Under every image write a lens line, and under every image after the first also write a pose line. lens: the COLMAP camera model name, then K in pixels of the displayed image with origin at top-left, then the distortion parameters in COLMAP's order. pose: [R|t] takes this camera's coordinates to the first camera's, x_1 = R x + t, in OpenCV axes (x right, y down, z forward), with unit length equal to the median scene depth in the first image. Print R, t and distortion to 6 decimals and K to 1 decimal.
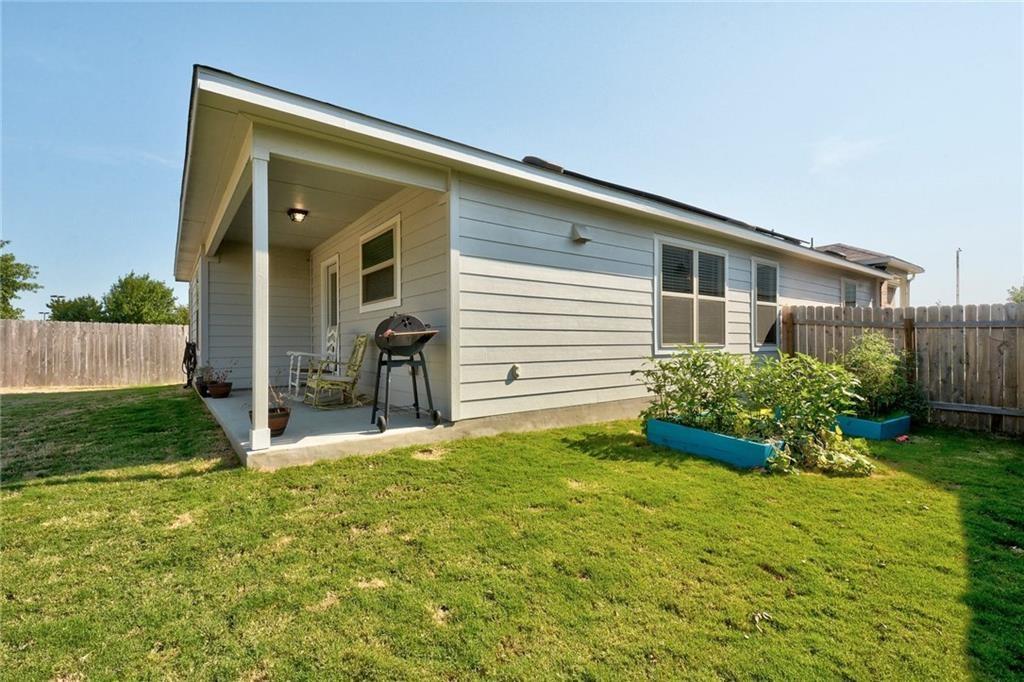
lens RADIAL K [[452.1, 0, 517.7], [0, 452.1, 341.5], [0, 0, 1]] dist [-0.017088, -0.000073]
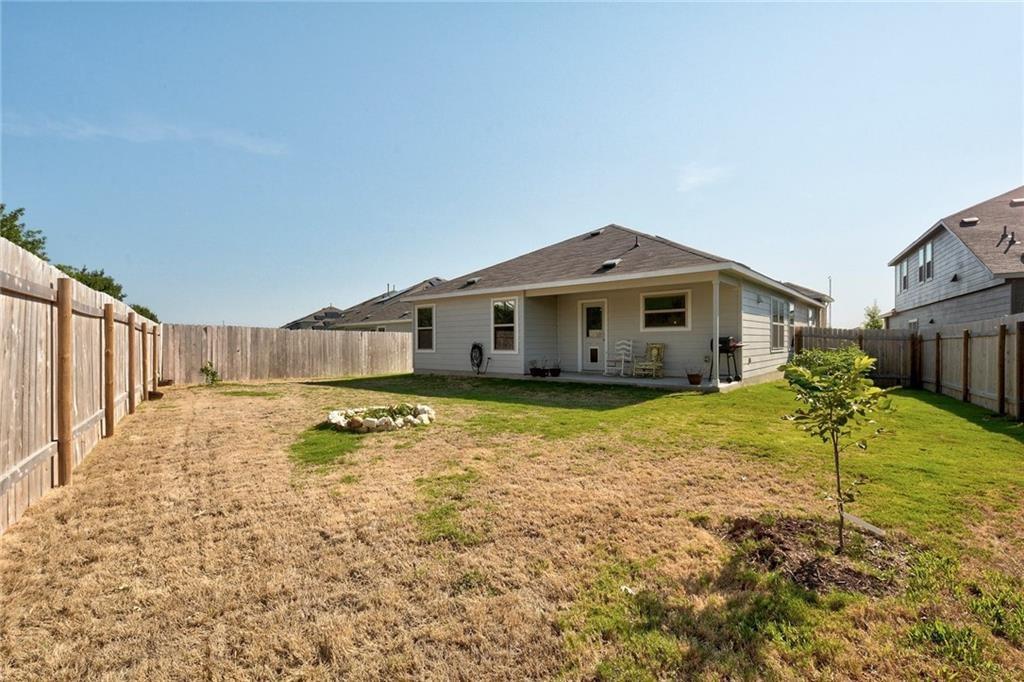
lens RADIAL K [[452.1, 0, 503.8], [0, 452.1, 343.0], [0, 0, 1]] dist [-0.017088, -0.000073]
pose [[0.980217, 0.000489, 0.197924, -0.707999], [-0.001895, 0.999974, 0.006916, -0.014359], [-0.197915, -0.007154, 0.980193, -0.434006]]
